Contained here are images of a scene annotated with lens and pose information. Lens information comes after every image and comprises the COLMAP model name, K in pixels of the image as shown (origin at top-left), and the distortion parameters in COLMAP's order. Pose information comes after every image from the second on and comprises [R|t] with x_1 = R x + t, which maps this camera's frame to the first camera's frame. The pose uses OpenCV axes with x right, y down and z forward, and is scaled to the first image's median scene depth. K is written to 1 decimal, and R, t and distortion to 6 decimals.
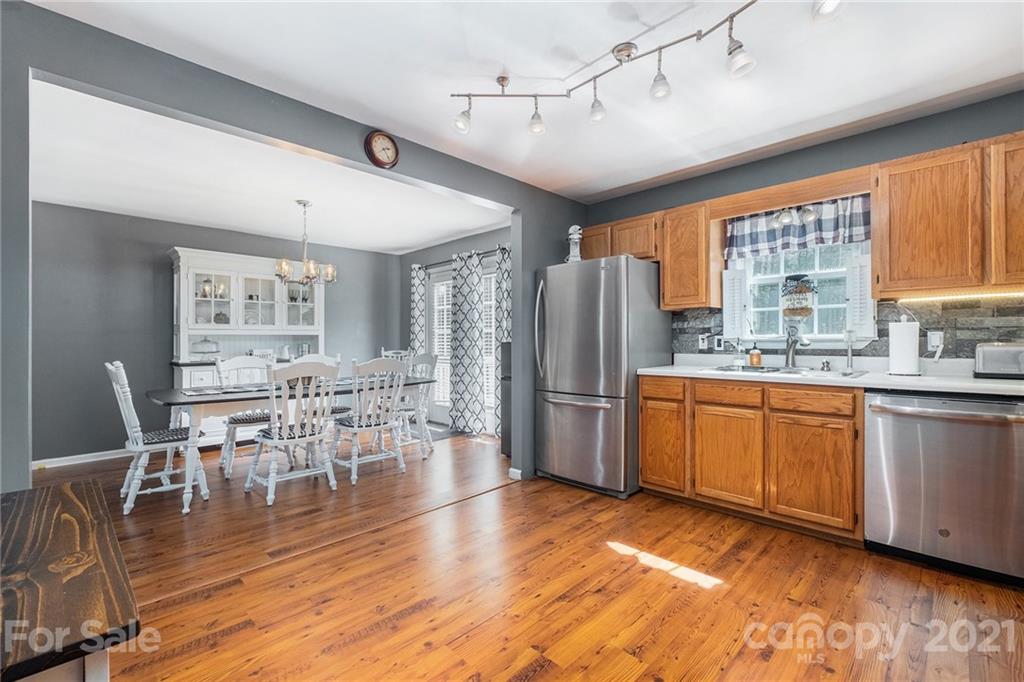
lens RADIAL K [[455.5, 0, 522.3], [0, 455.5, 344.0], [0, 0, 1]] dist [-0.004798, -0.001957]
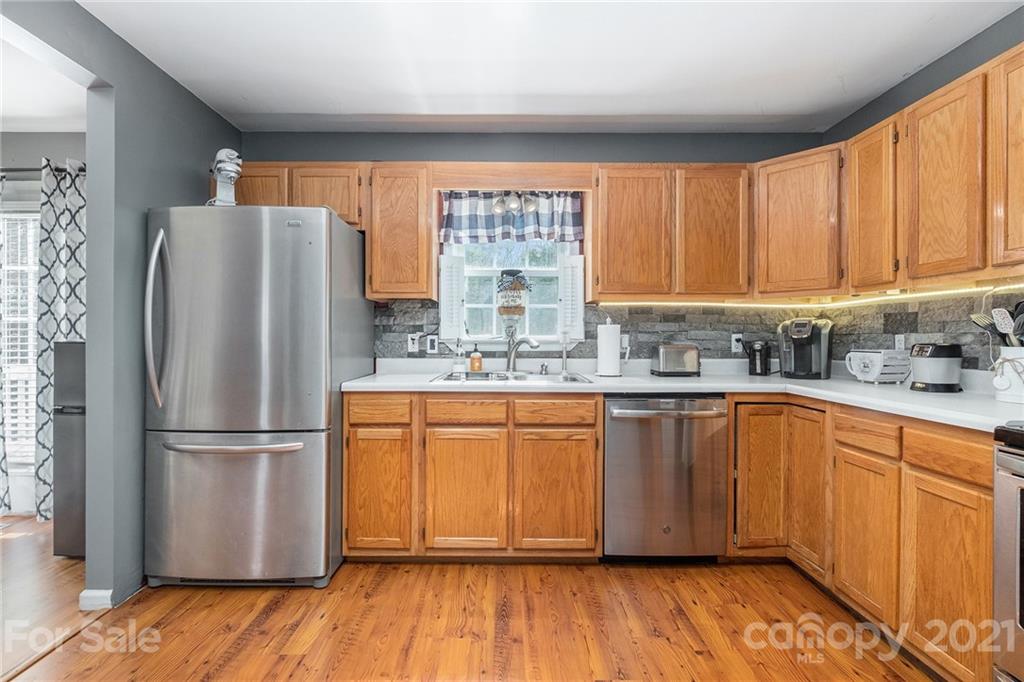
lens RADIAL K [[455.5, 0, 505.3], [0, 455.5, 341.2], [0, 0, 1]] dist [-0.004798, -0.001957]
pose [[0.728748, 0.003807, 0.684772, -0.029558], [-0.002733, 0.999993, -0.002652, -0.005730], [-0.684777, 0.000061, 0.728753, 0.316956]]
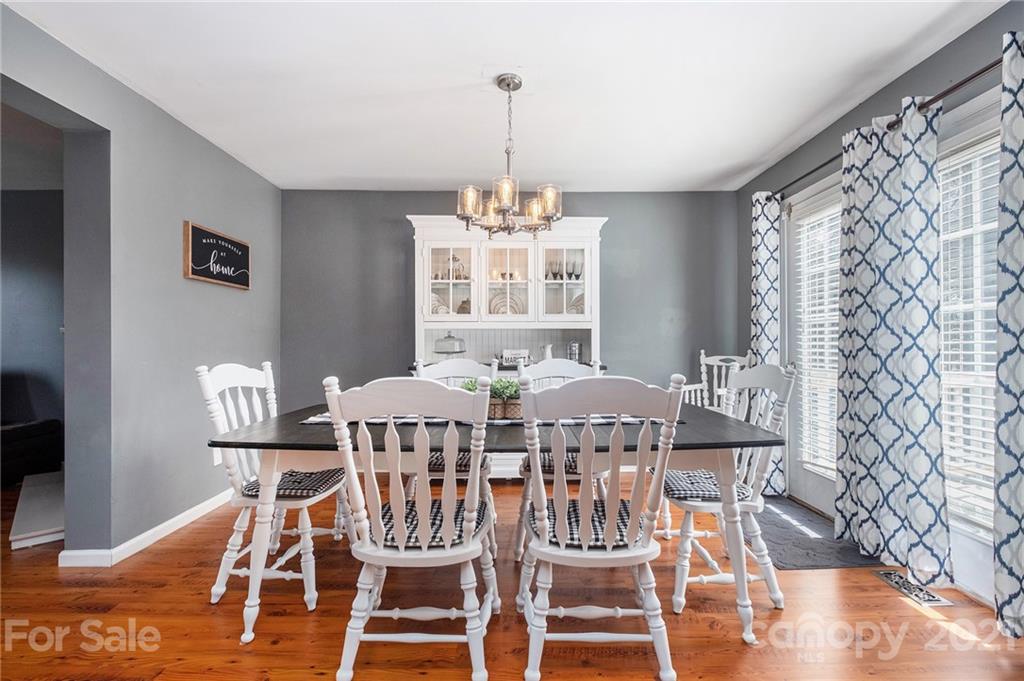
lens RADIAL K [[455.5, 0, 514.1], [0, 455.5, 337.4], [0, 0, 1]] dist [-0.004798, -0.001957]
pose [[0.700617, -0.003445, -0.713529, -0.093255], [-0.008211, 0.999883, -0.012889, 0.003546], [0.713490, 0.014889, 0.700507, 0.683934]]
